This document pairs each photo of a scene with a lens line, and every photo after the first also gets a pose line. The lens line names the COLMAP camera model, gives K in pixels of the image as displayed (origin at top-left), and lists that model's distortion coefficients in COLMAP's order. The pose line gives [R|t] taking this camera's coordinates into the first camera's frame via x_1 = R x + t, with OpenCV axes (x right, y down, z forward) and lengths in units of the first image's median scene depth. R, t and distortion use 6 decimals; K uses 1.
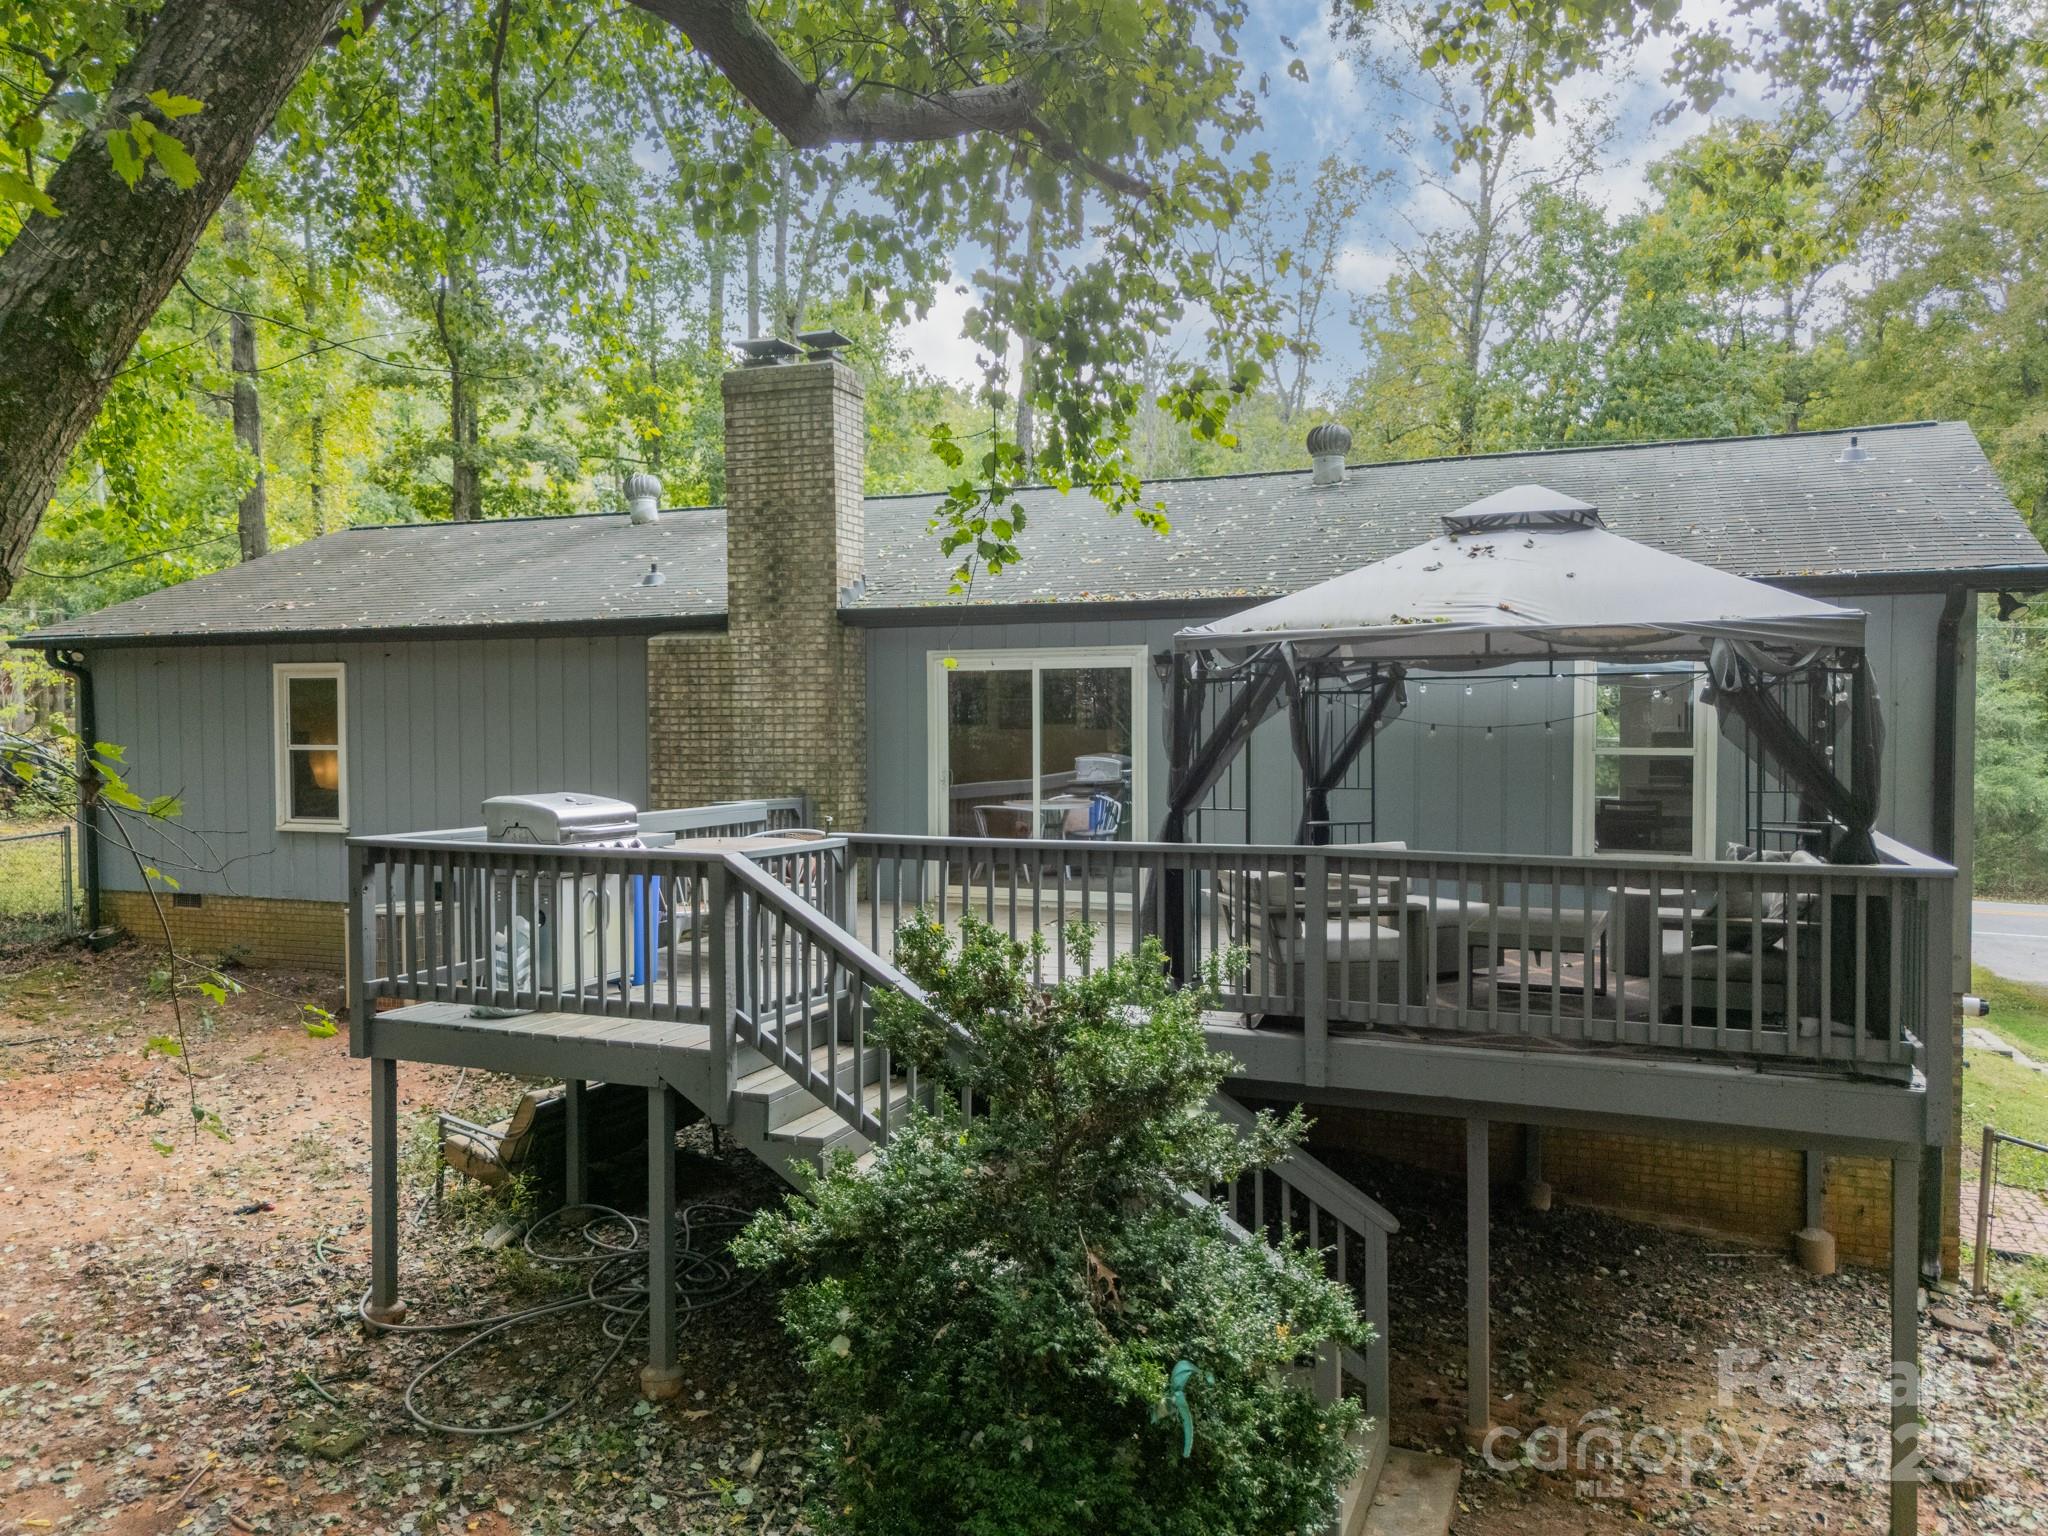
lens RADIAL K [[1529.4, 0, 1024.0], [0, 1529.4, 768.0], [0, 0, 1]] dist [0.034545, -0.000436]
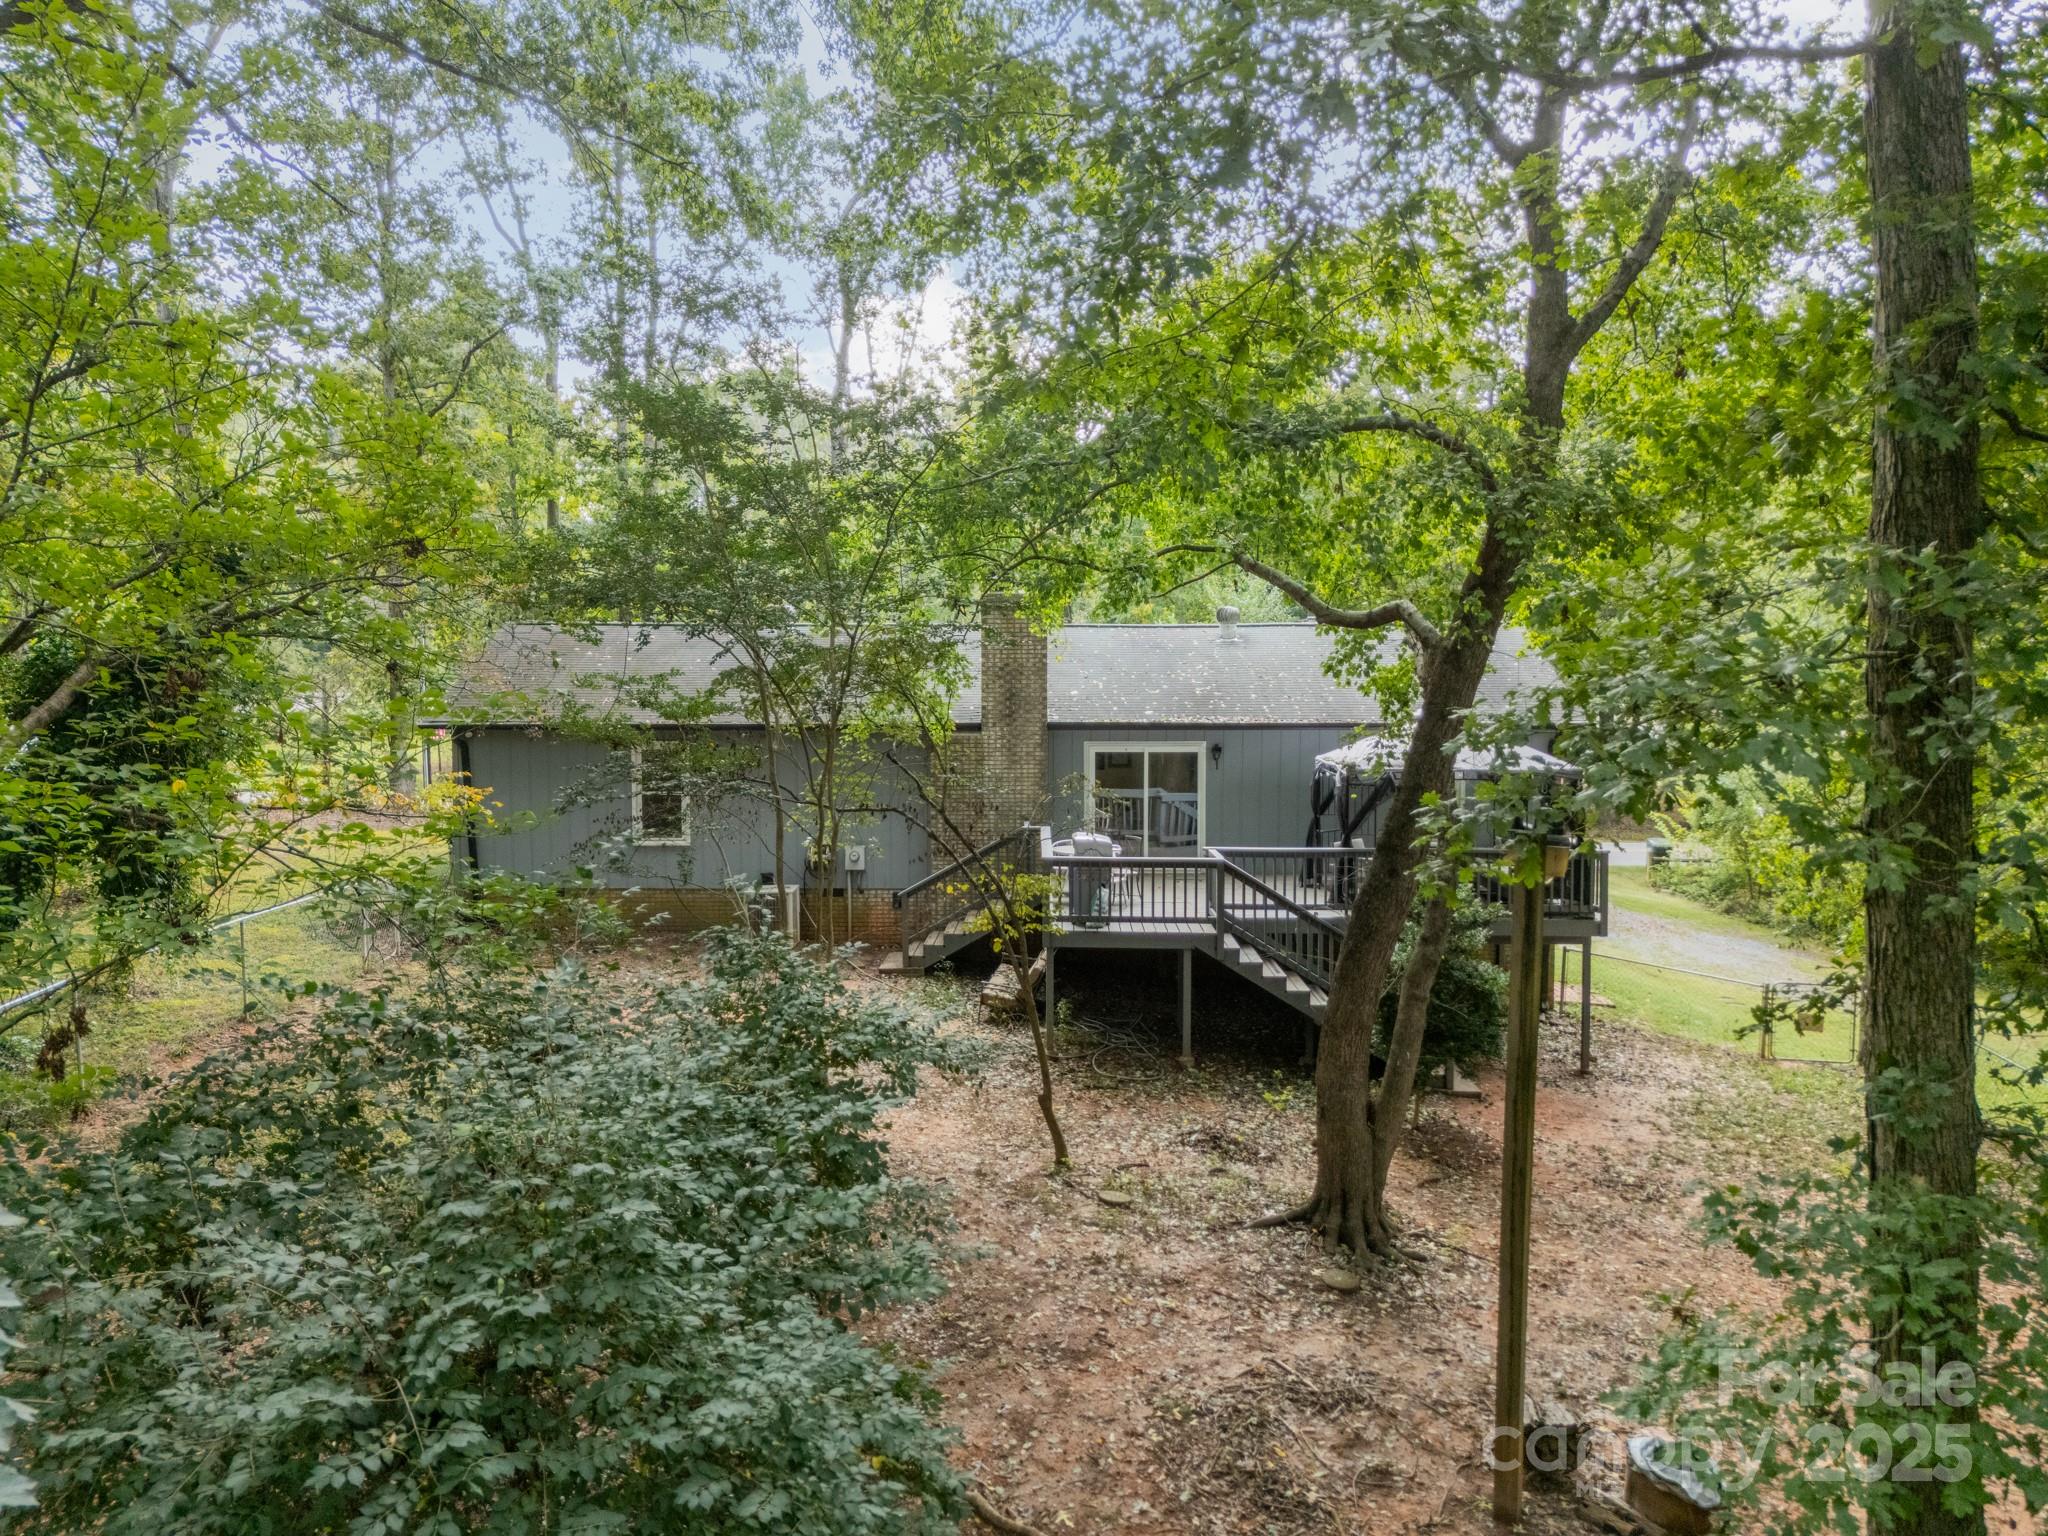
lens RADIAL K [[1529.4, 0, 1024.0], [0, 1529.4, 768.0], [0, 0, 1]] dist [0.034545, -0.000436]
pose [[0.940785, -0.020084, 0.338408, -0.814278], [0.008814, 0.999355, 0.034807, -0.115521], [-0.338889, -0.029763, 0.940355, -0.802082]]
